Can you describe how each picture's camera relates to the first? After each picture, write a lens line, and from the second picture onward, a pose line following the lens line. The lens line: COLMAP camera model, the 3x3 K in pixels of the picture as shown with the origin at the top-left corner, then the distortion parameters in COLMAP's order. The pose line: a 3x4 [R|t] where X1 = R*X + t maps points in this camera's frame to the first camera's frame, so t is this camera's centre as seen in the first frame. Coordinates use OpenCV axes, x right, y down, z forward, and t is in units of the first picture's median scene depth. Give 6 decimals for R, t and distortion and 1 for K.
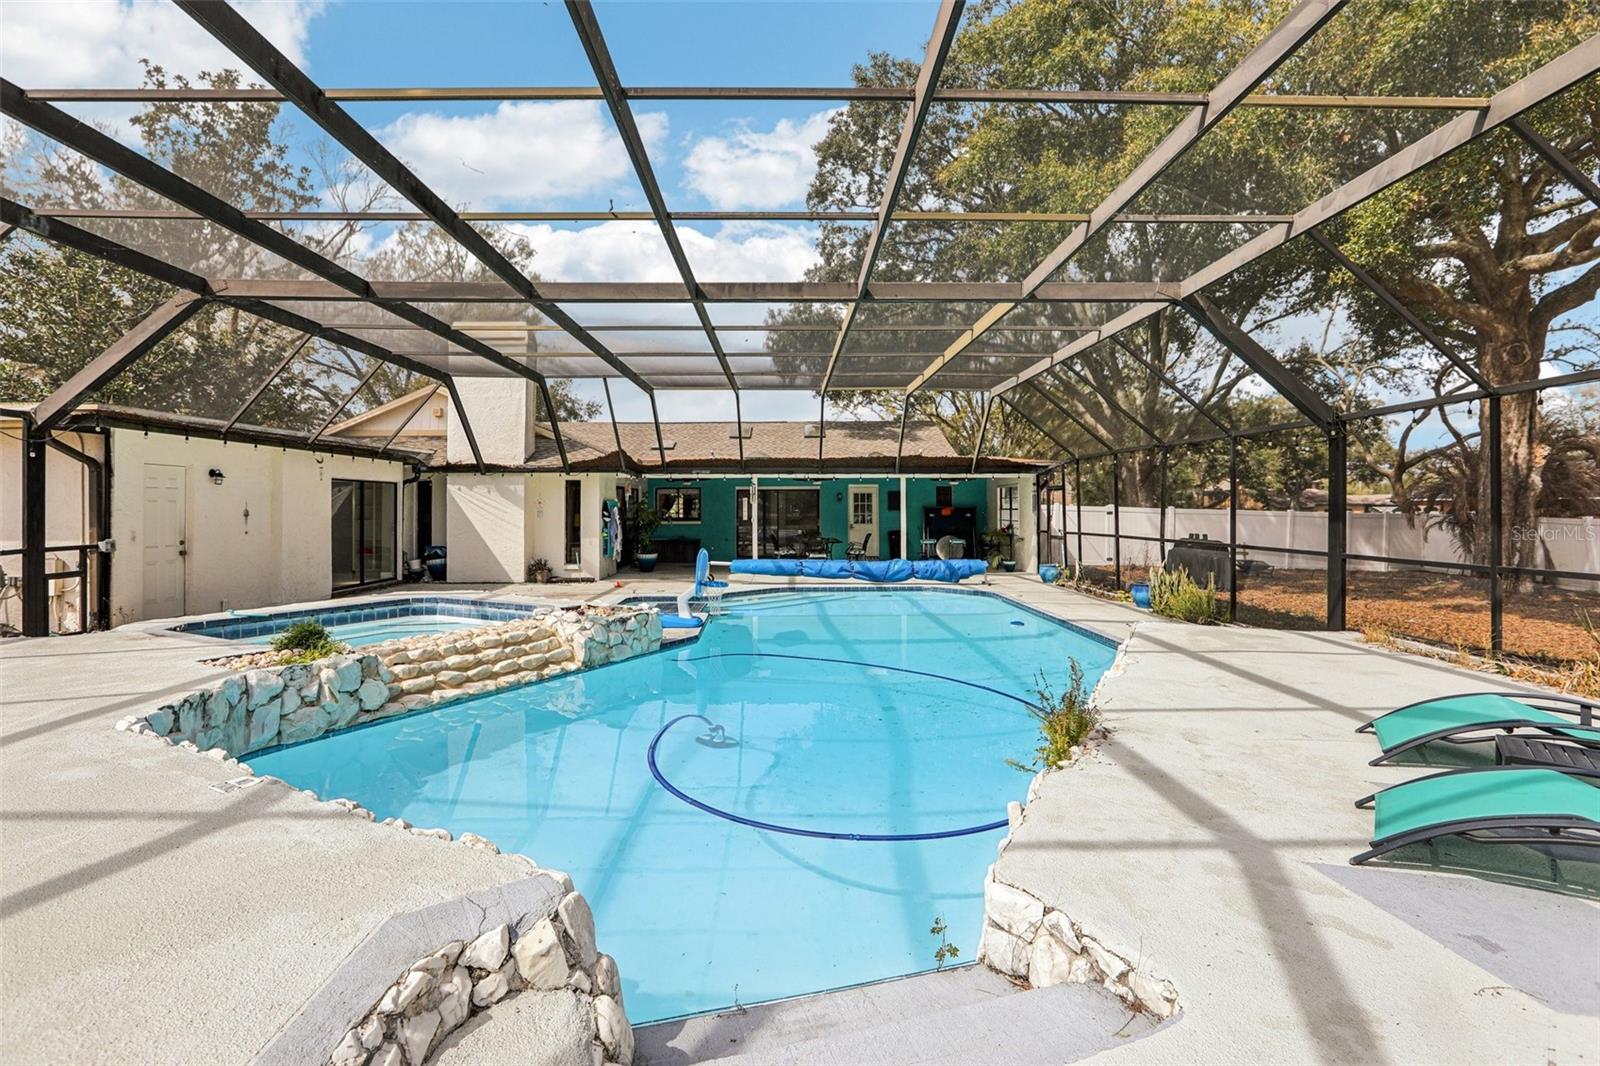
lens RADIAL K [[750.1, 0, 793.8], [0, 750.1, 501.0], [0, 0, 1]] dist [0.001193, 0.000188]
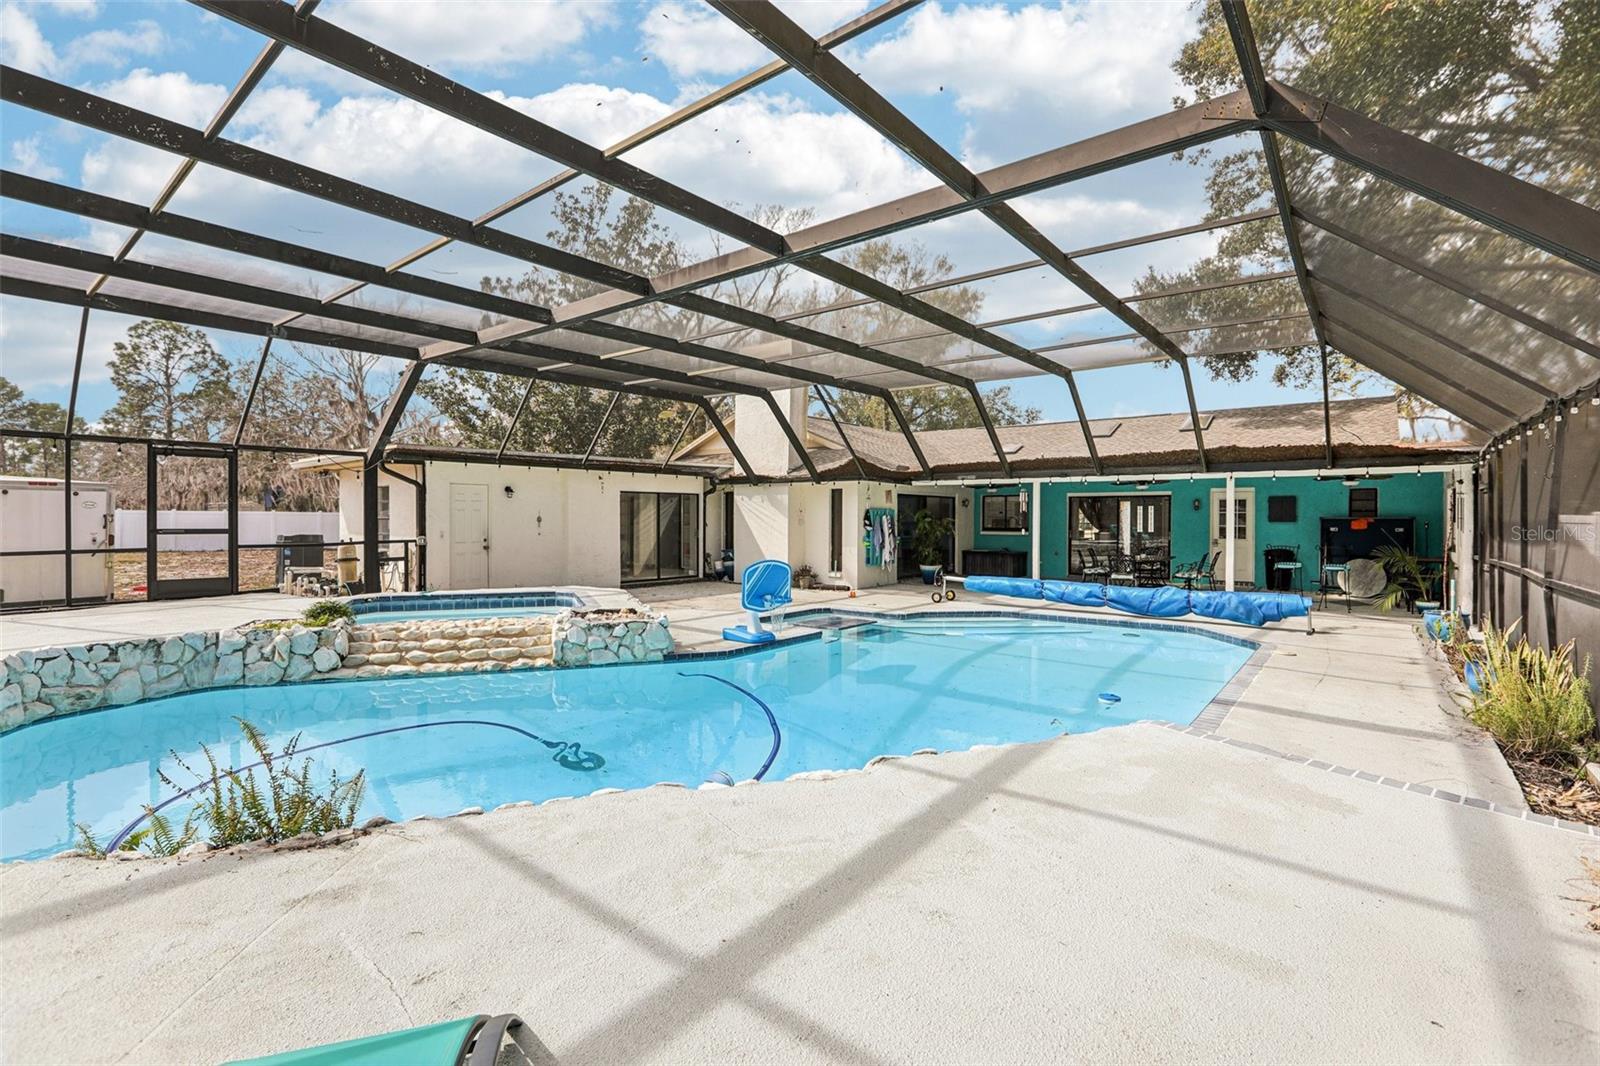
lens RADIAL K [[750.0, 0, 796.5], [0, 750.0, 520.0], [0, 0, 1]] dist [-0.047663, 0.028585]
pose [[0.779511, 0.007335, -0.626346, 0.314377], [0.001144, 0.999913, 0.013133, 0.000639], [0.626388, -0.010954, 0.779434, 0.188491]]
